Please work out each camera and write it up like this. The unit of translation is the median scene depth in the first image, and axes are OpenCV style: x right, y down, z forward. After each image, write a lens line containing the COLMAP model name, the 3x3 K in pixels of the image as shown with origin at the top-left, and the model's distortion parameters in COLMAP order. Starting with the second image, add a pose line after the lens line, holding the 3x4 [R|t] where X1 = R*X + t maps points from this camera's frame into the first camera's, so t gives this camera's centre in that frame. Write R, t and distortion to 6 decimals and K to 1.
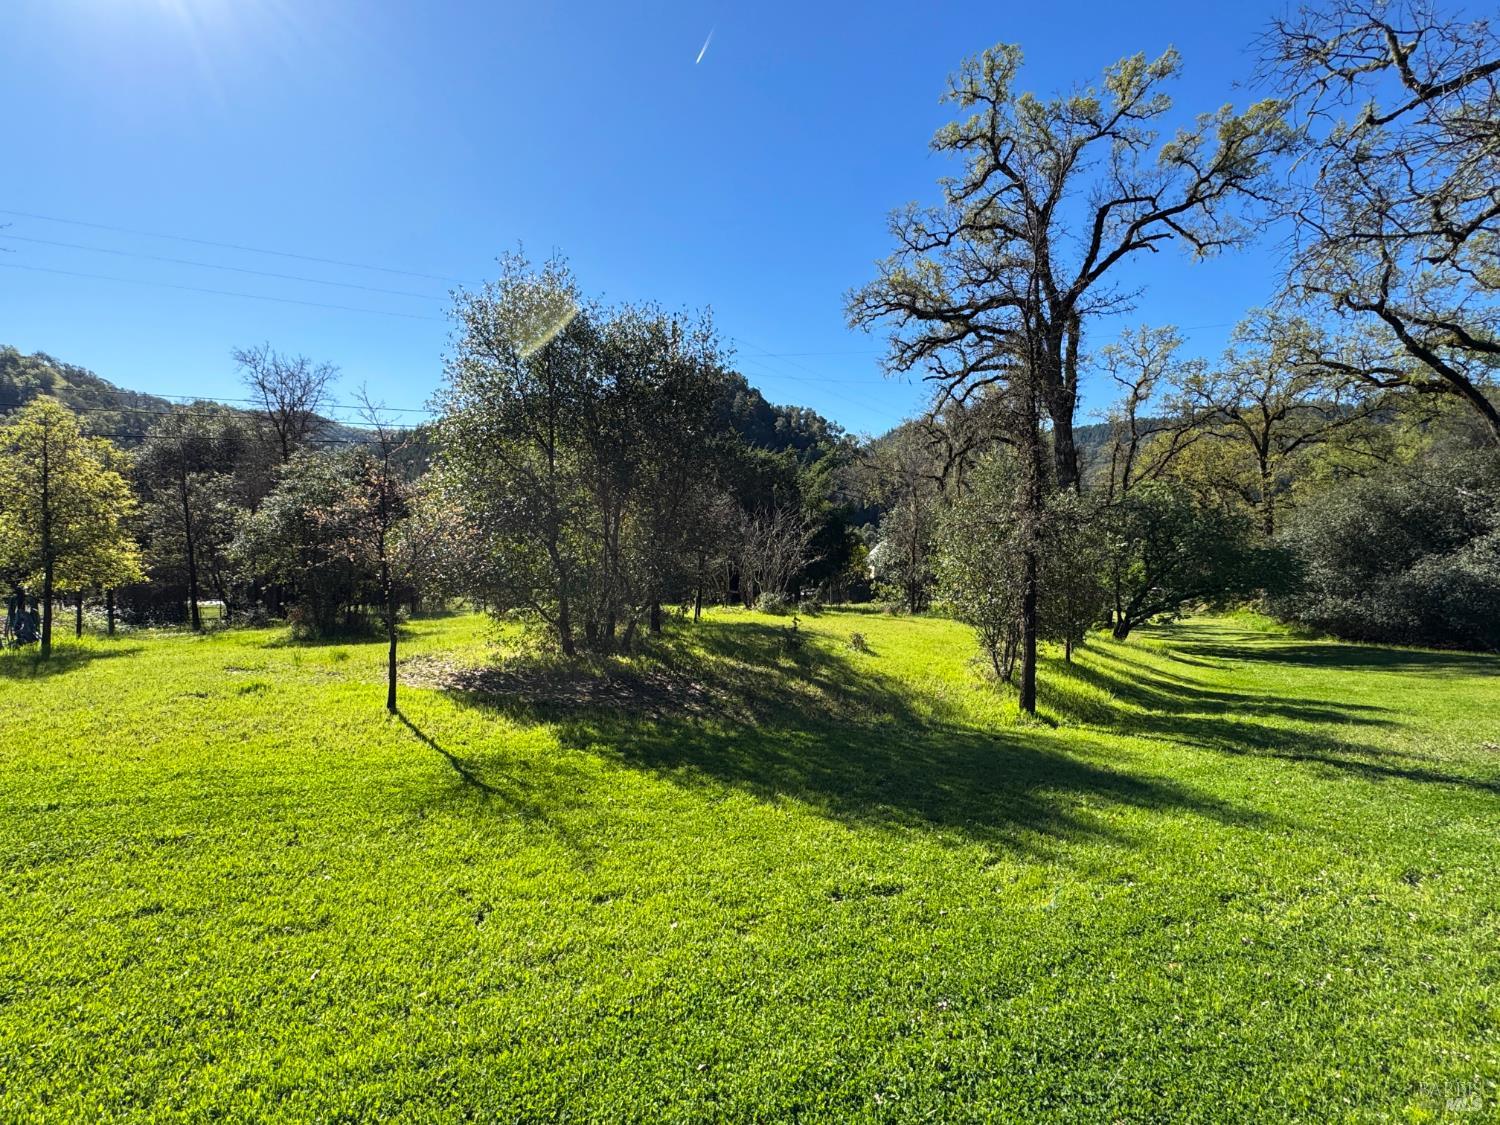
lens RADIAL K [[722.5, 0, 750.8], [0, 722.5, 561.2], [0, 0, 1]] dist [-0.003786, 0.000662]
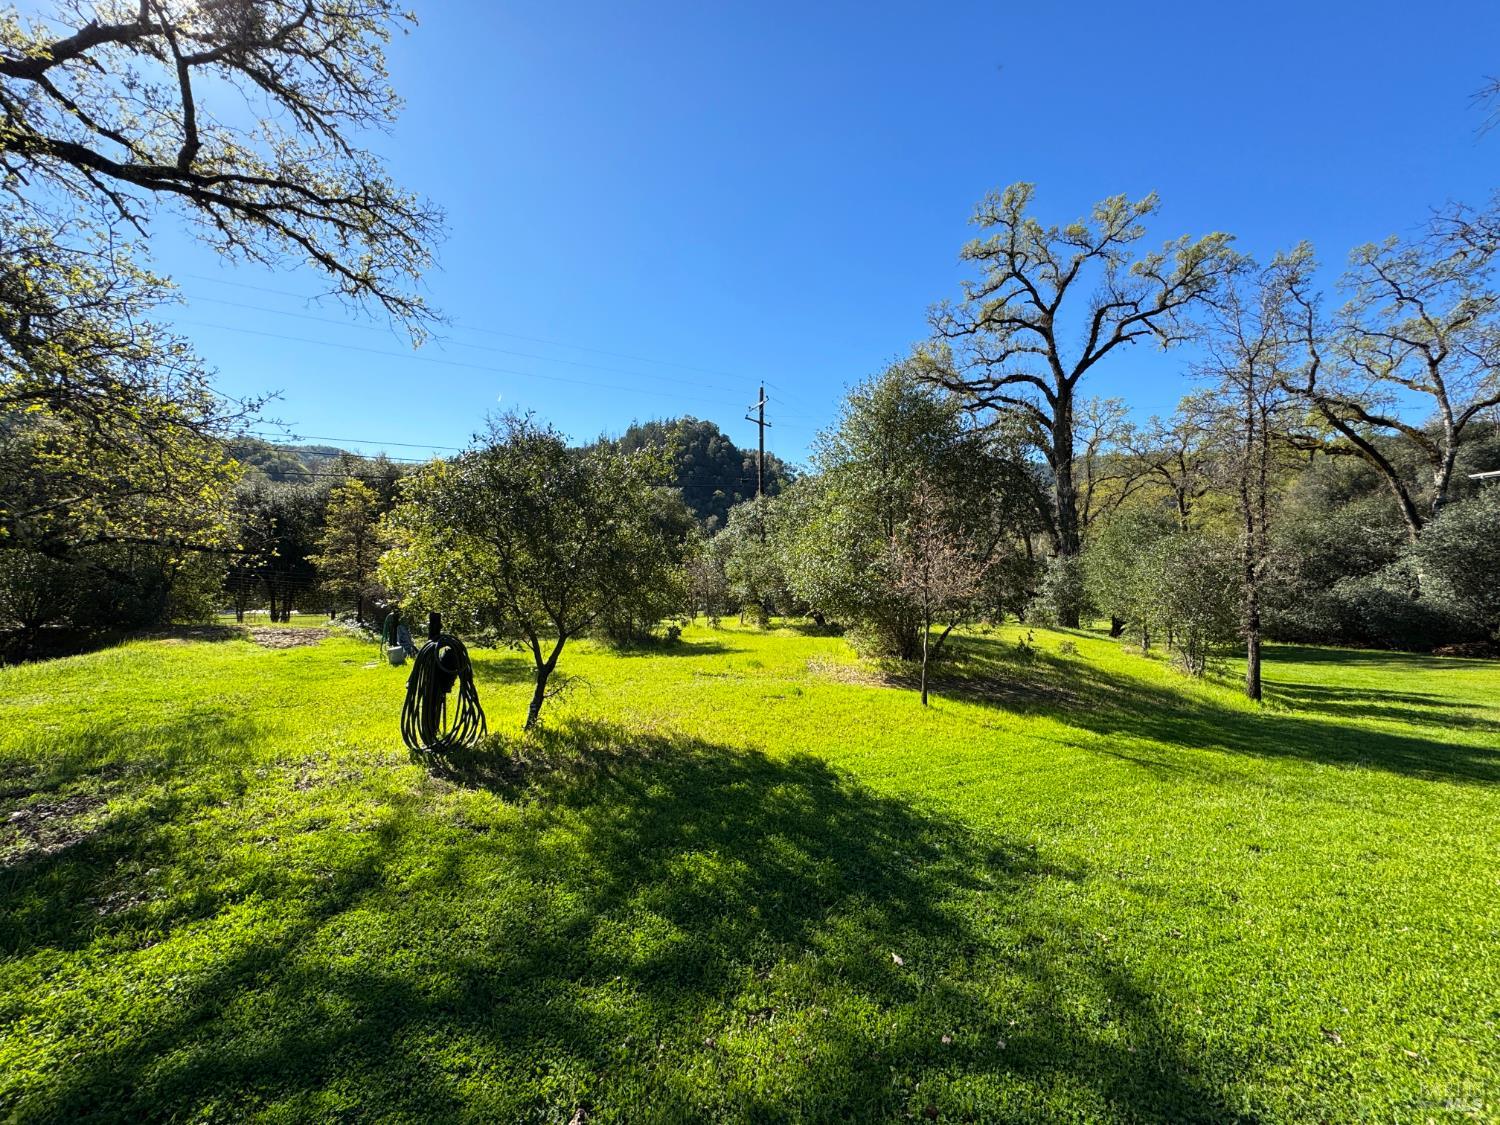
lens RADIAL K [[595.6, 0, 750.0], [0, 595.6, 559.6], [0, 0, 1]] dist [-0.003286, 0.000647]
pose [[0.997834, 0.003911, 0.065667, -0.226454], [-0.002101, 0.999617, -0.027612, -0.008149], [-0.065749, 0.027414, 0.997460, -0.019567]]
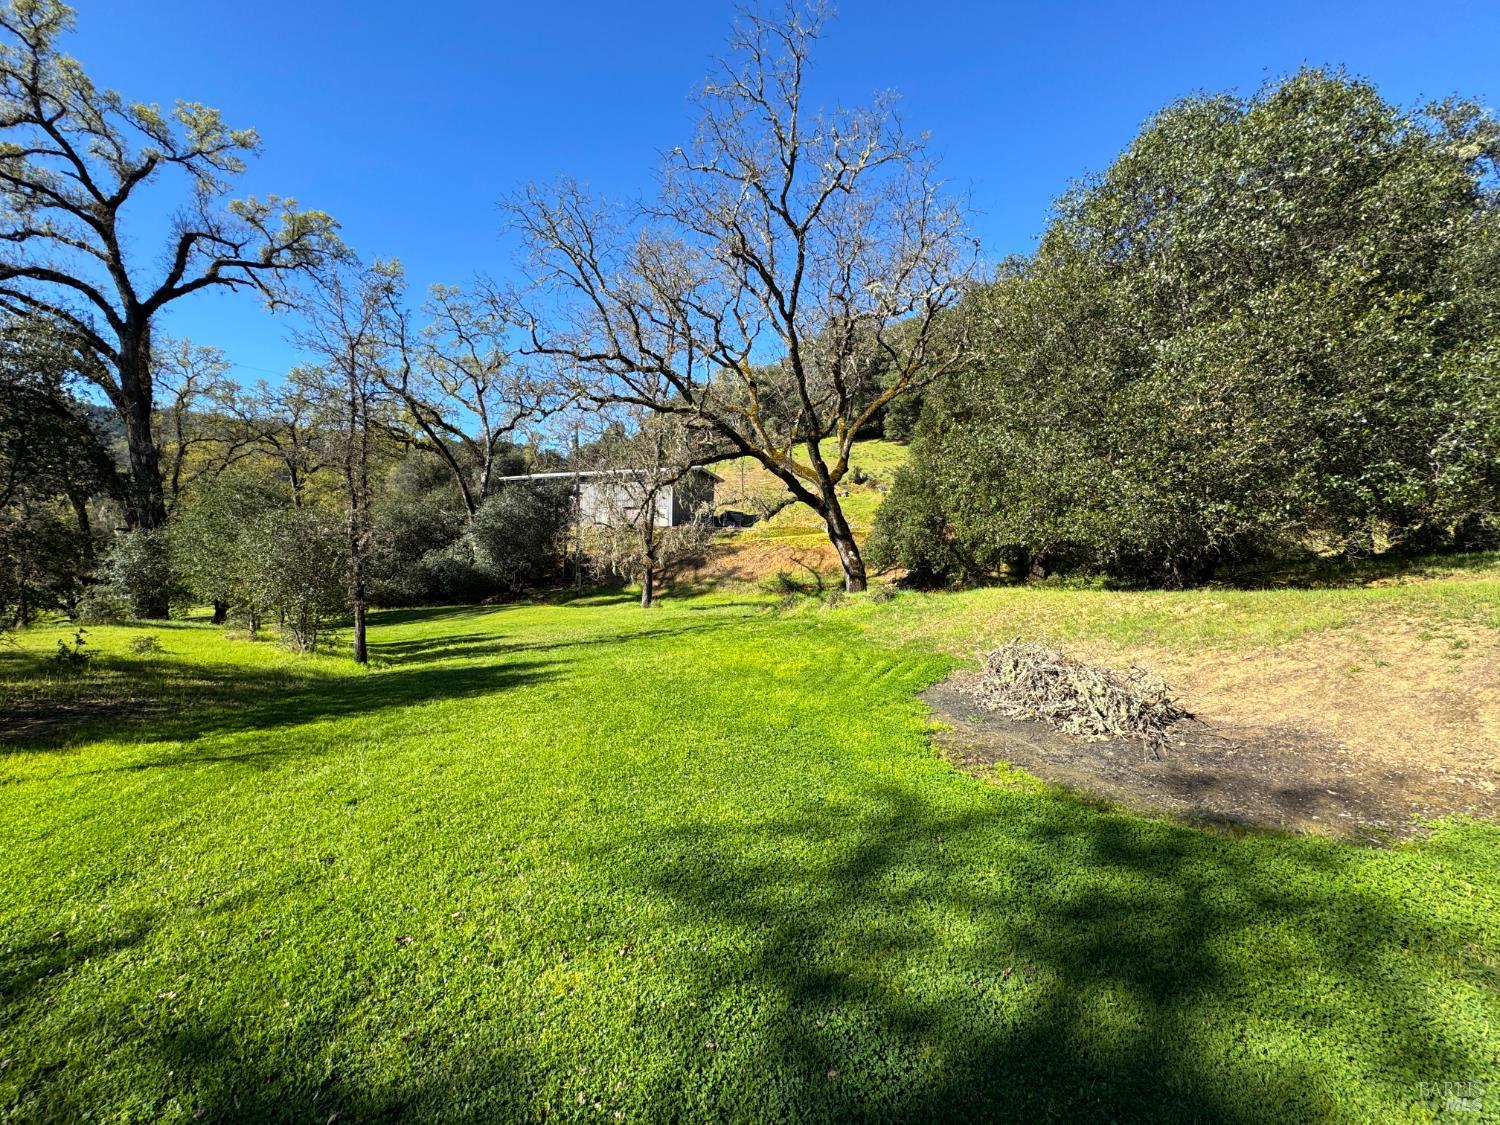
lens RADIAL K [[595.6, 0, 750.0], [0, 595.6, 559.6], [0, 0, 1]] dist [-0.003286, 0.000647]
pose [[0.225638, -0.030810, 0.973724, -0.218804], [0.021548, 0.999413, 0.026629, -0.006886], [-0.973973, 0.014974, 0.226170, -0.017446]]
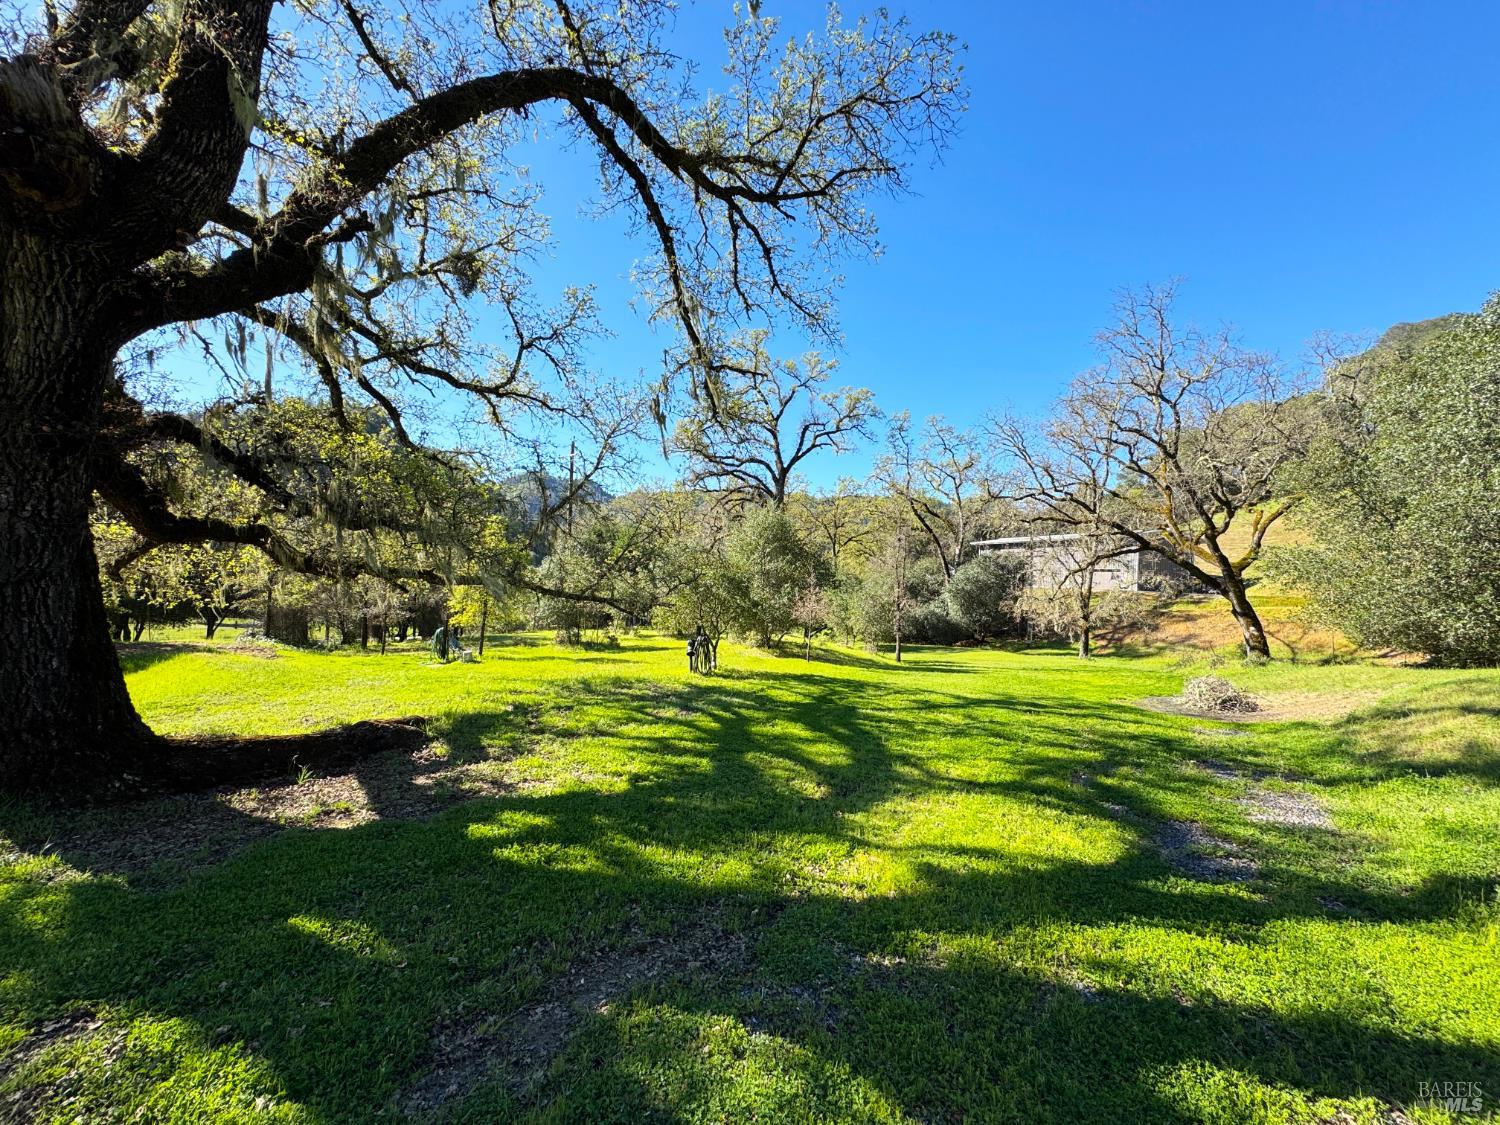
lens RADIAL K [[595.6, 0, 750.0], [0, 595.6, 559.6], [0, 0, 1]] dist [-0.003286, 0.000647]
pose [[0.829893, 0.051564, 0.555535, -0.564826], [-0.022815, 0.998024, -0.058553, -0.024748], [-0.557456, 0.035918, 0.829429, -0.275943]]
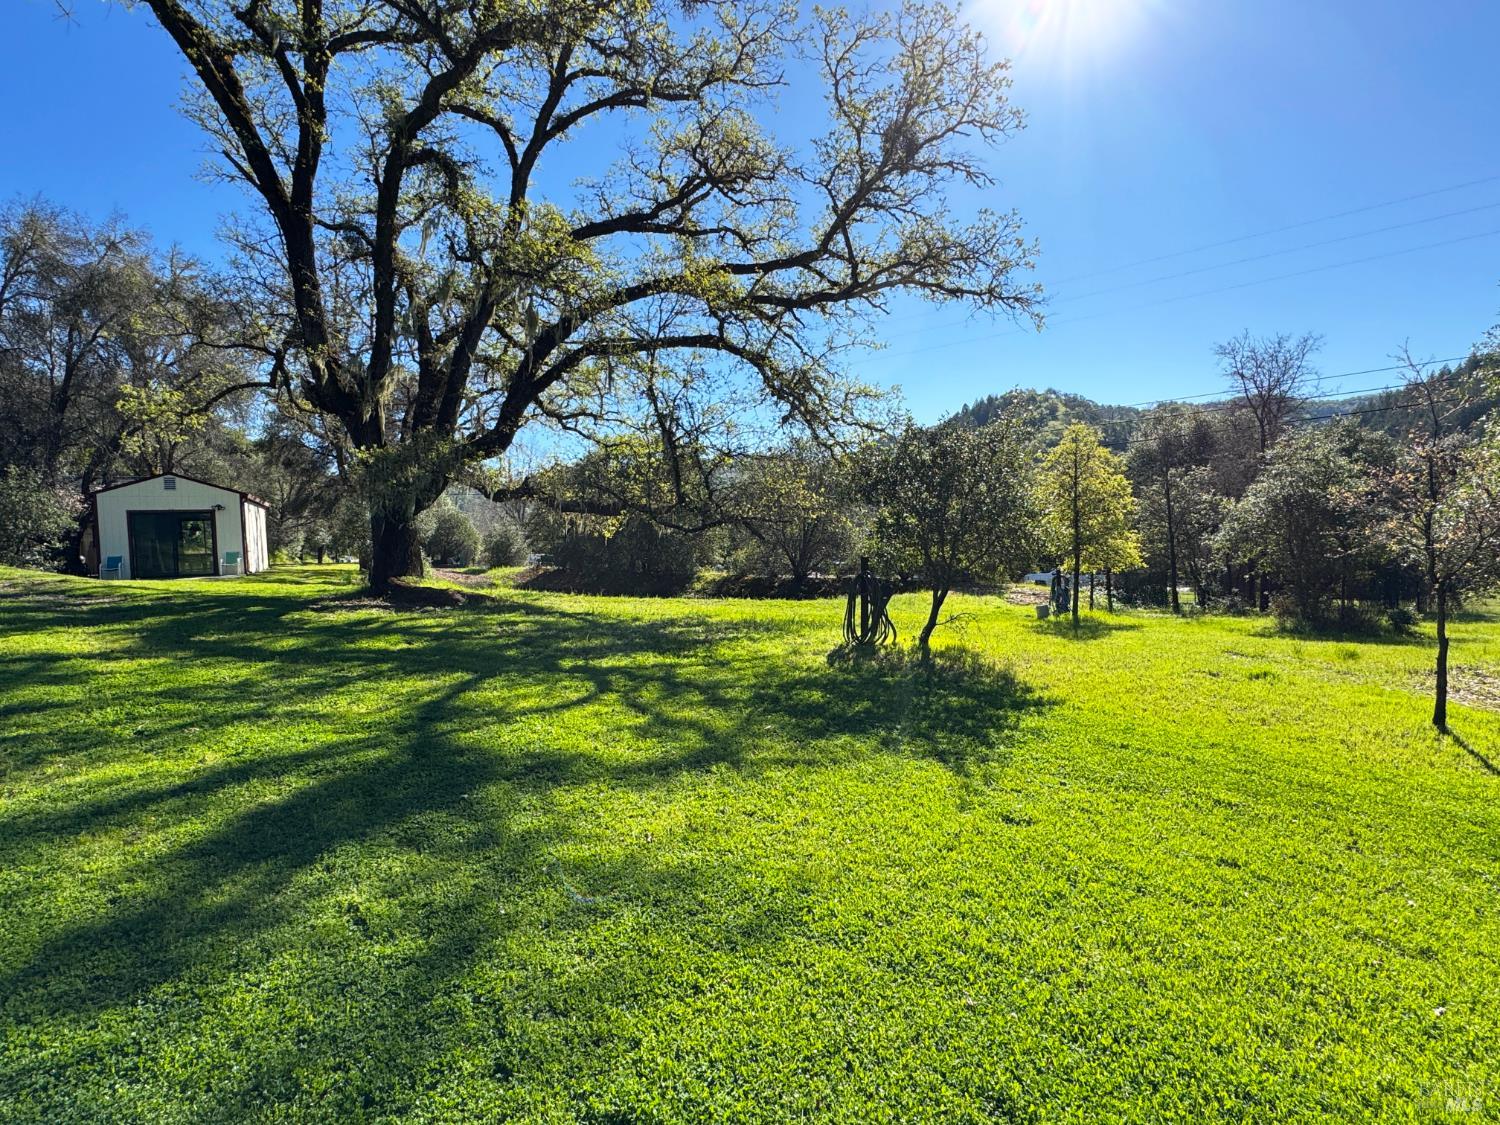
lens RADIAL K [[722.5, 0, 750.8], [0, 722.5, 561.2], [0, 0, 1]] dist [-0.003786, 0.000662]
pose [[0.392728, 0.013021, -0.919562, -0.014041], [0.001050, 0.999893, 0.014607, 0.000550], [0.919654, -0.006702, 0.392673, -0.013500]]
